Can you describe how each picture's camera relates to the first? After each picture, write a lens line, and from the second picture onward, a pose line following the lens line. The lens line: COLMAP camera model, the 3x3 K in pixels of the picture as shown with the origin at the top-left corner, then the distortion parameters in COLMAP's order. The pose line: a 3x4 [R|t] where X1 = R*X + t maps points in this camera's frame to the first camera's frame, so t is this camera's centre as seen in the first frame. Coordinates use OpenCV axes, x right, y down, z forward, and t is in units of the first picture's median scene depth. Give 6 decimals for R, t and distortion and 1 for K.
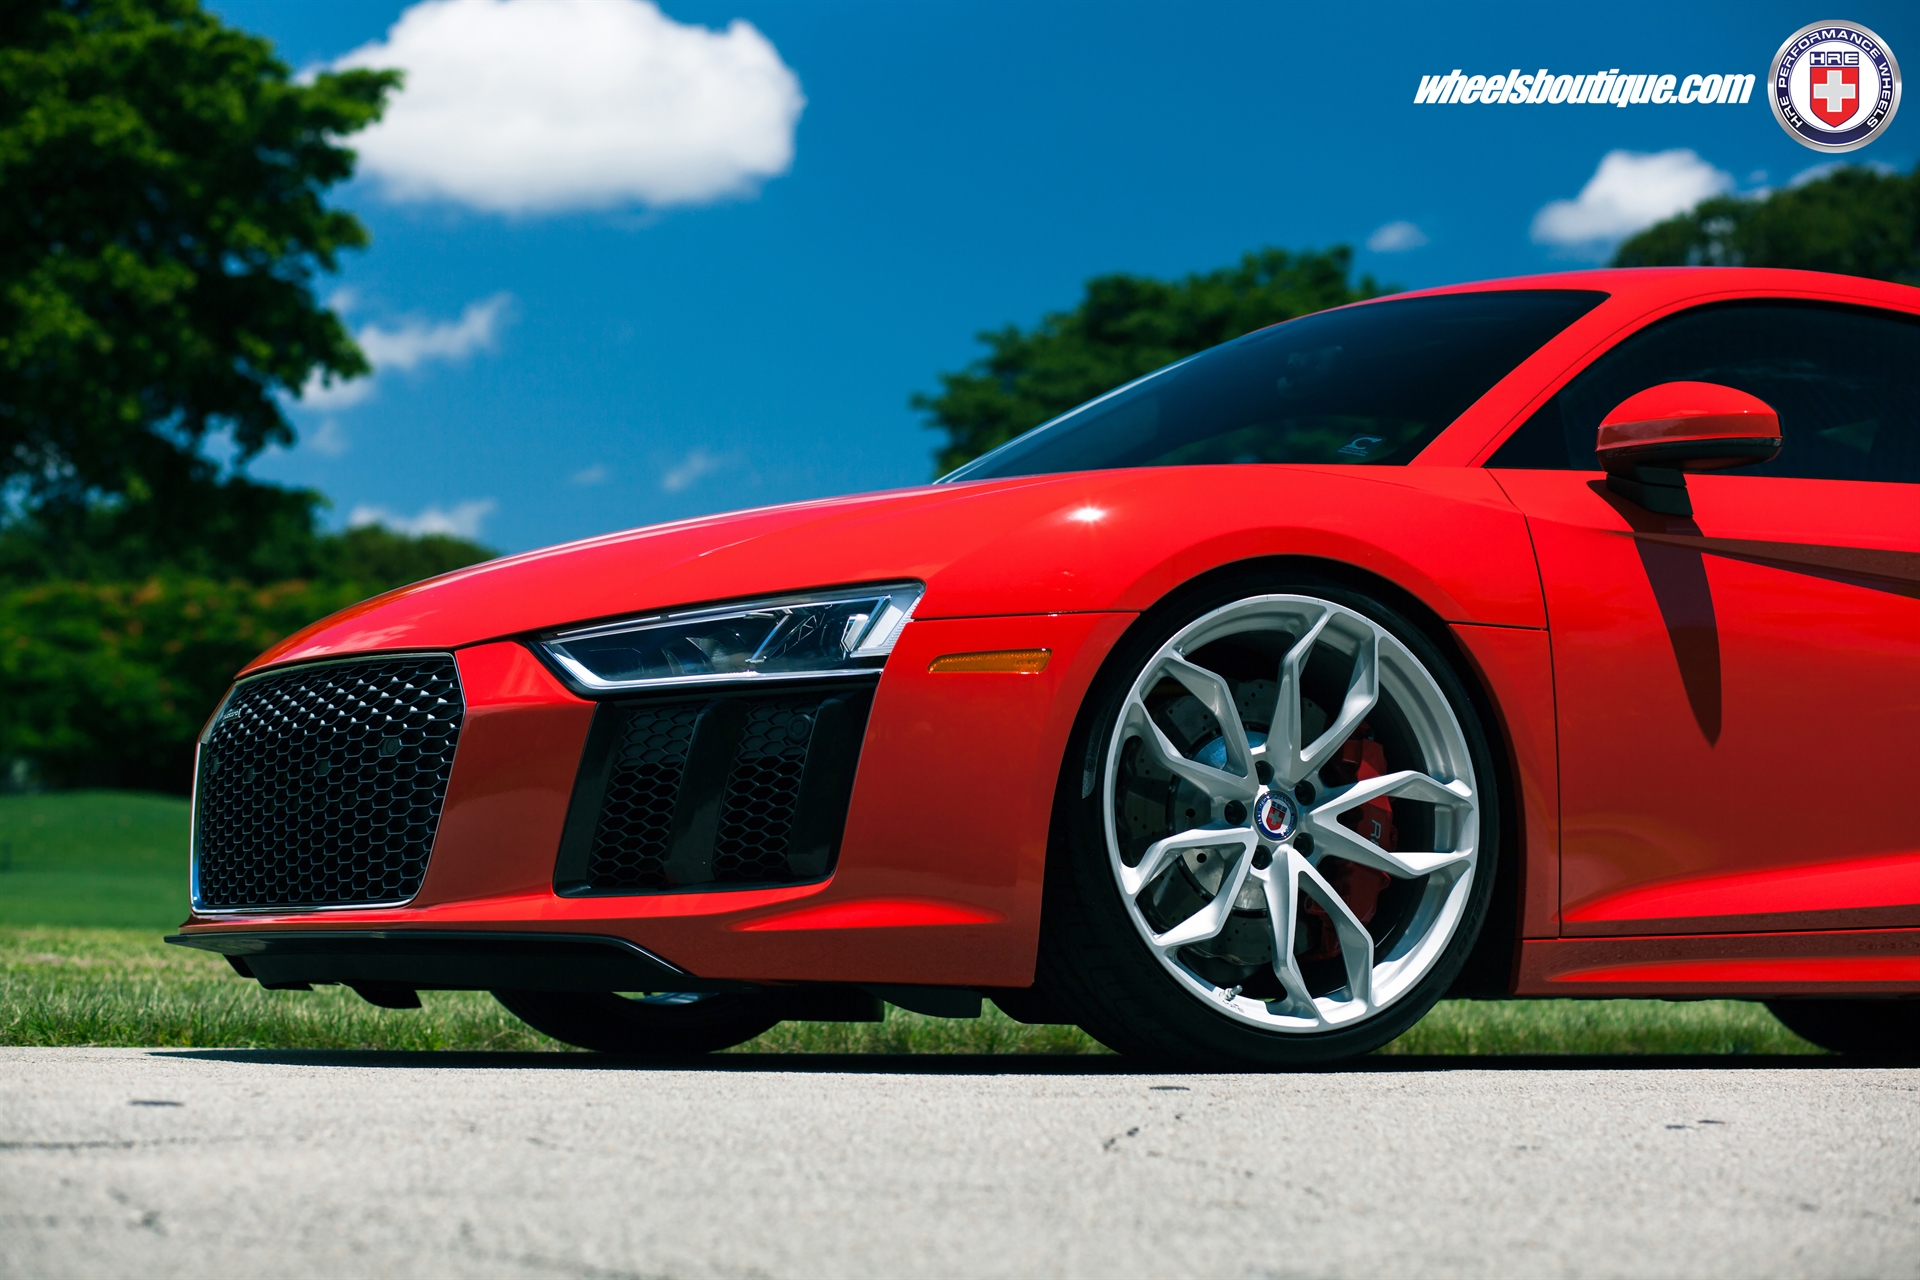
lens RADIAL K [[4702.4, 0, 960.0], [0, 4702.4, 640.0], [0, 0, 1]] dist [-0.127067, -0.661490]
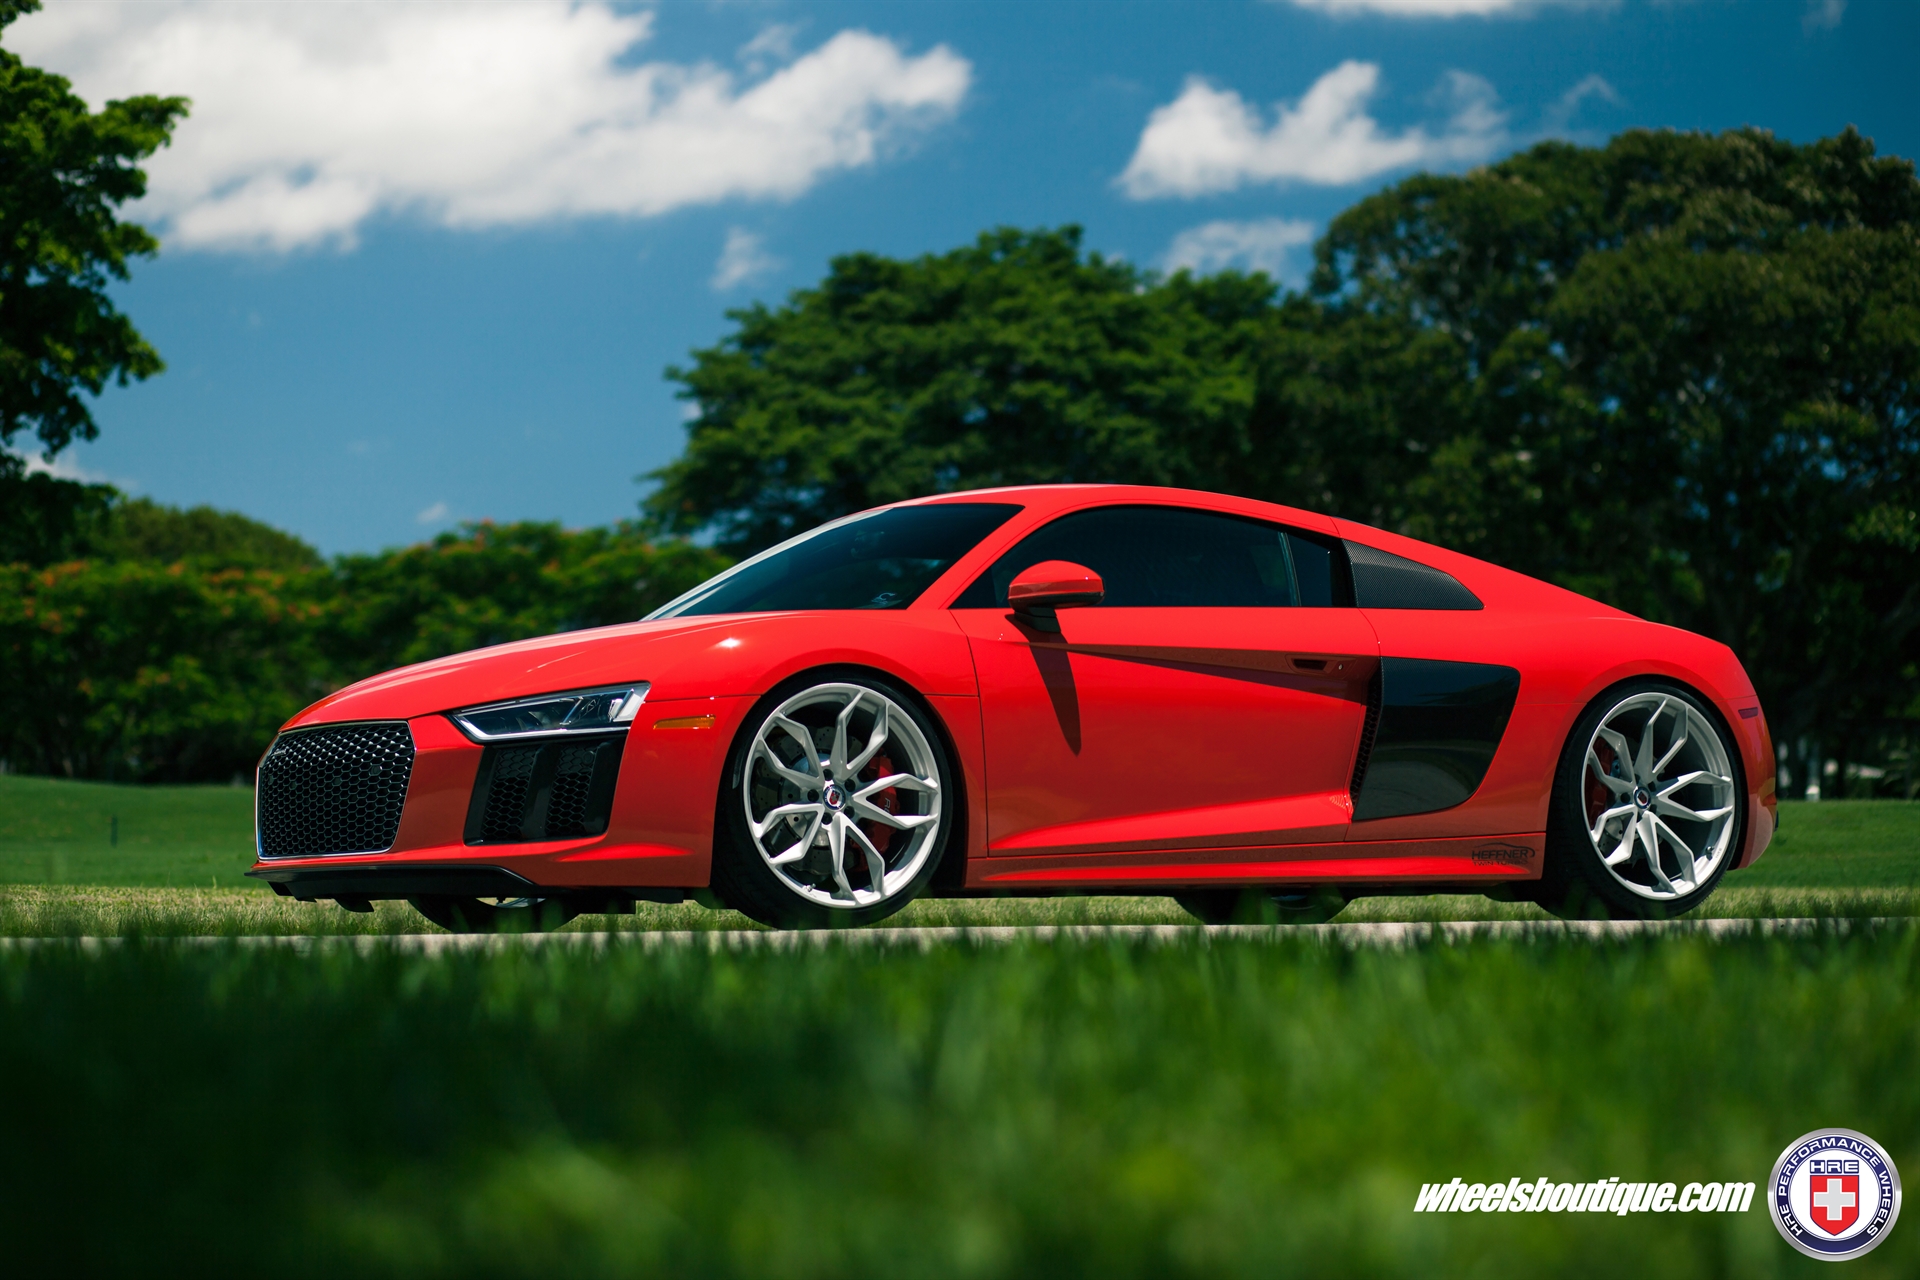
lens RADIAL K [[4624.3, 0, 960.0], [0, 4624.3, 640.0], [0, 0, 1]] dist [0.000071, 0.777230]
pose [[0.998510, -0.017441, 0.051716, 0.021375], [0.016883, 0.999795, 0.011209, -0.048119], [-0.051901, -0.010319, 0.998599, -0.912529]]
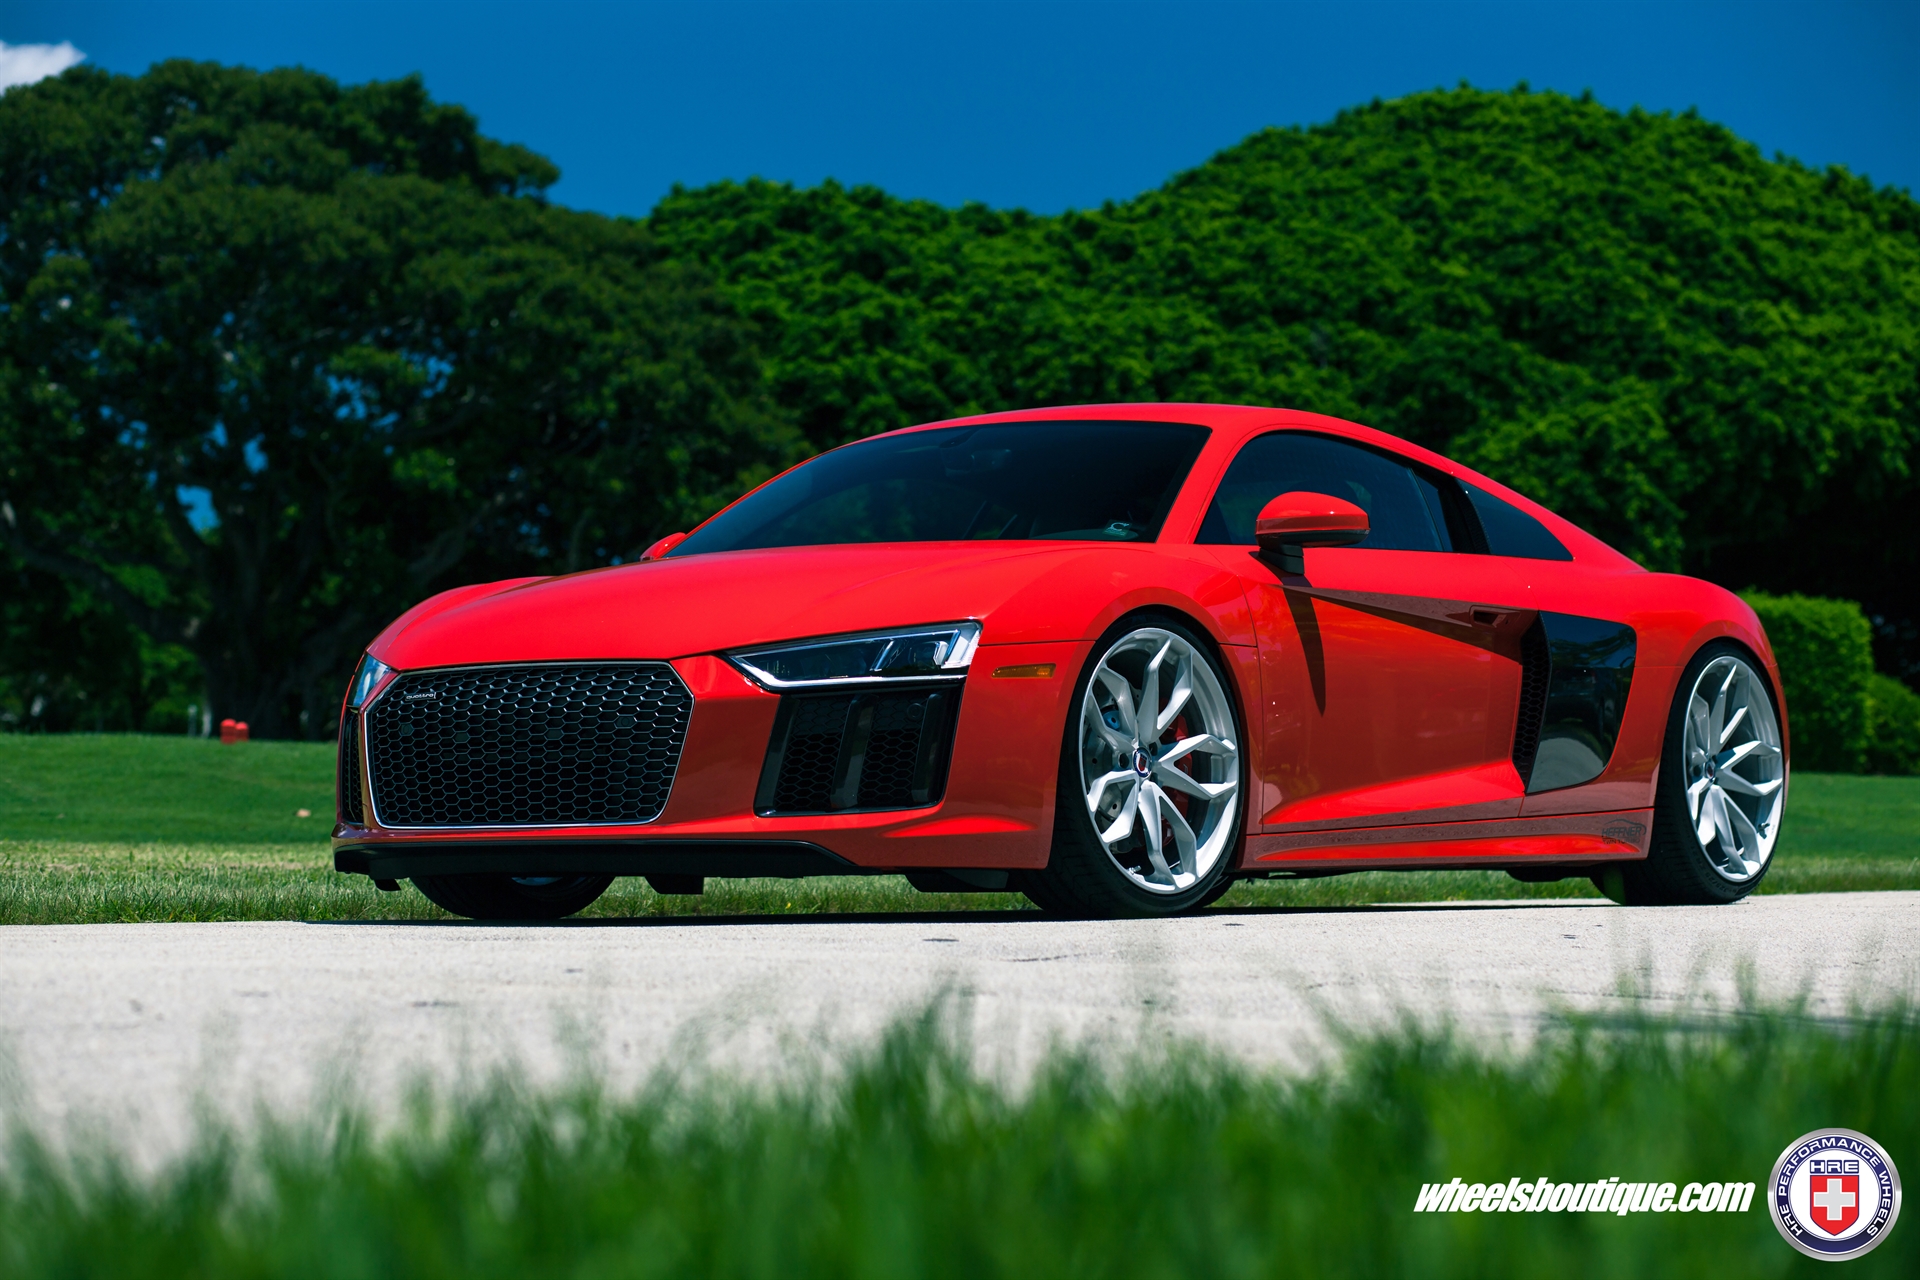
lens RADIAL K [[4702.4, 0, 960.0], [0, 4702.4, 640.0], [0, 0, 1]] dist [-0.127067, -0.661490]
pose [[0.928374, 0.004480, 0.371620, -0.604112], [-0.014552, 0.999599, 0.024303, -0.044624], [-0.371362, -0.027970, 0.928067, -0.505363]]
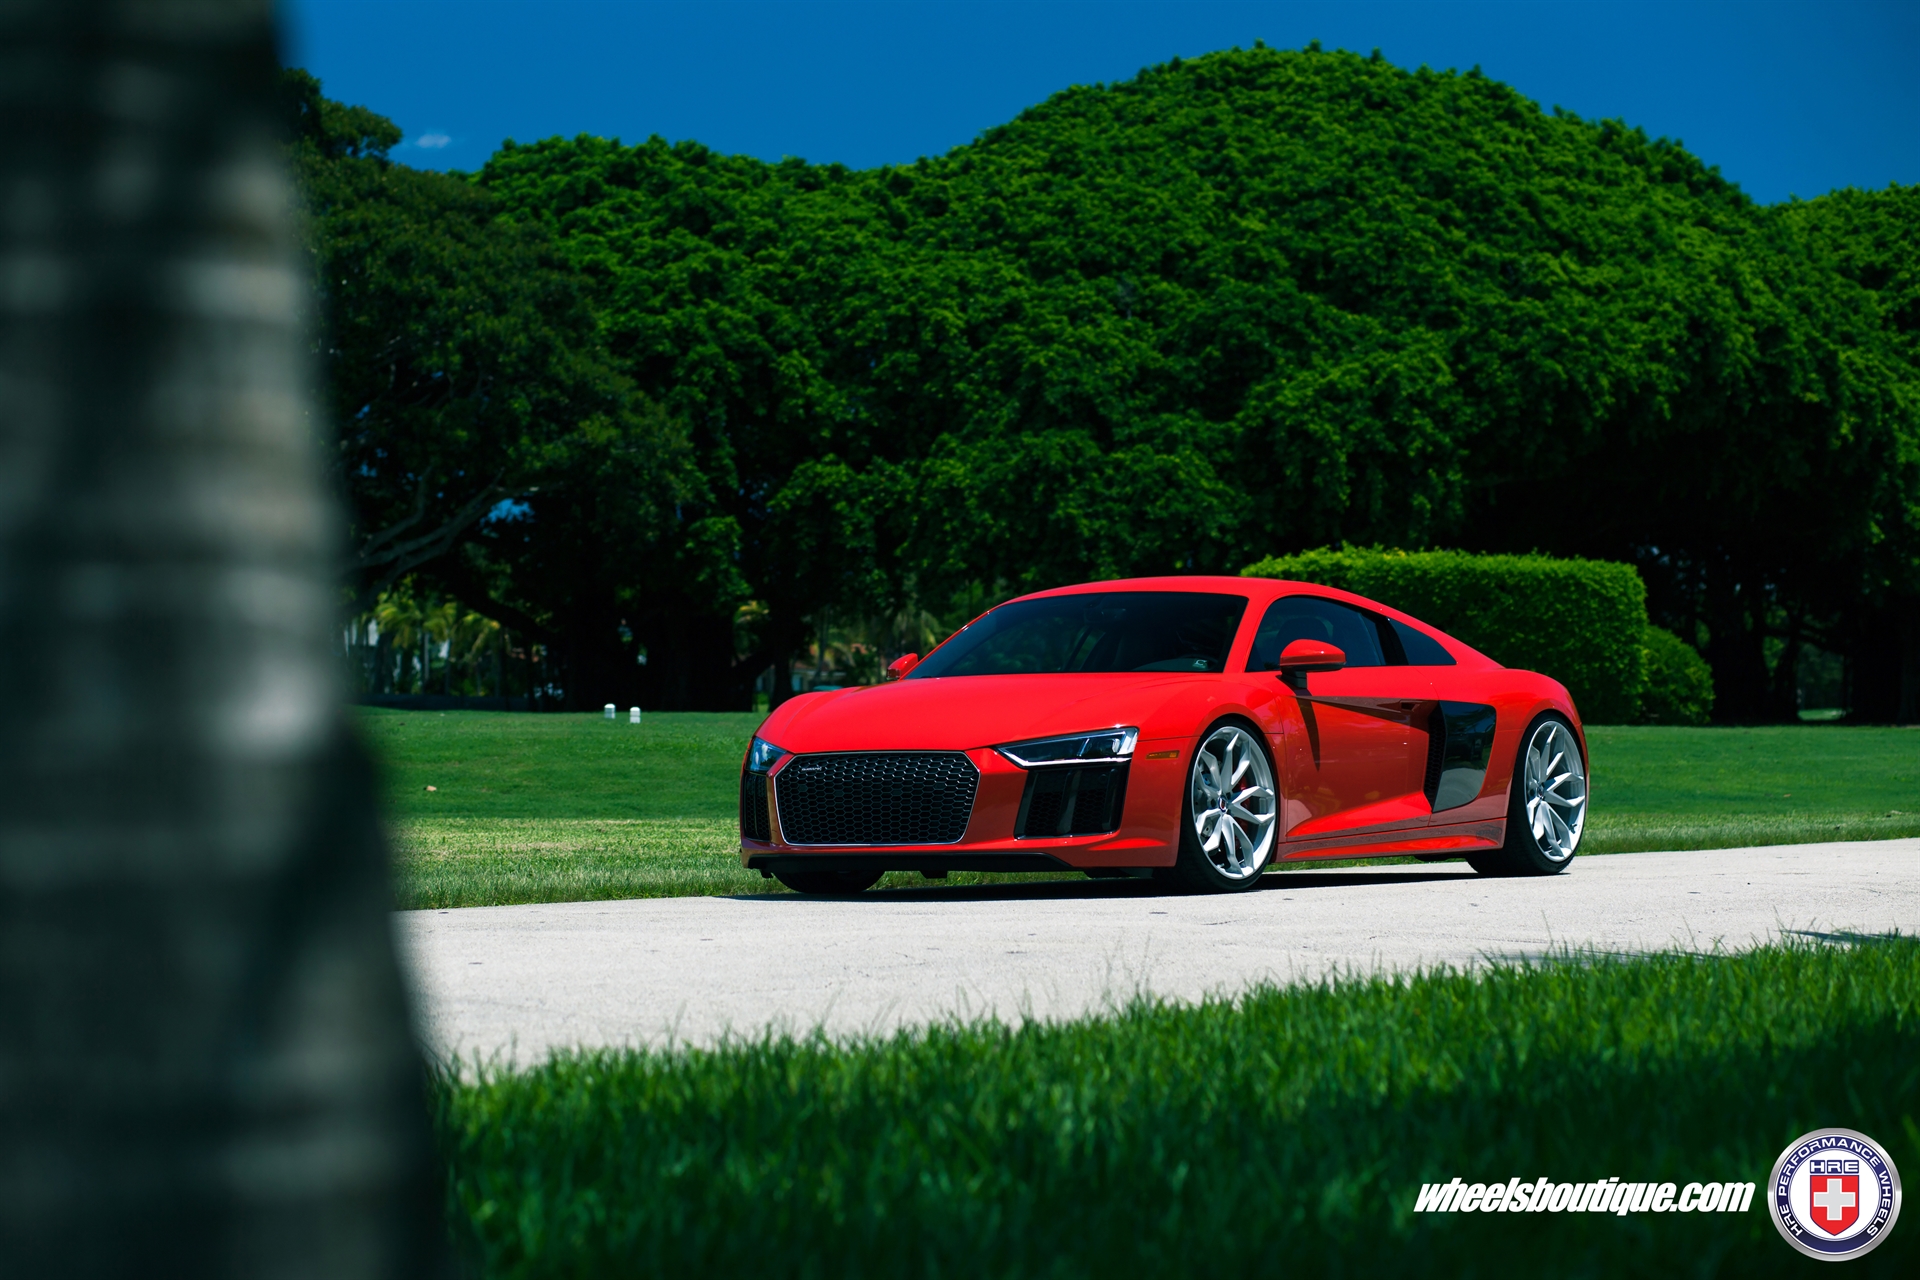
lens RADIAL K [[4563.3, 0, 996.5], [0, 4563.3, 641.7], [0, 0, 1]] dist [0.017902, -3.905425]
pose [[0.908395, -0.005845, 0.418072, -1.223857], [-0.011878, 0.999138, 0.039779, -0.170871], [-0.417944, -0.041101, 0.907542, -1.471257]]
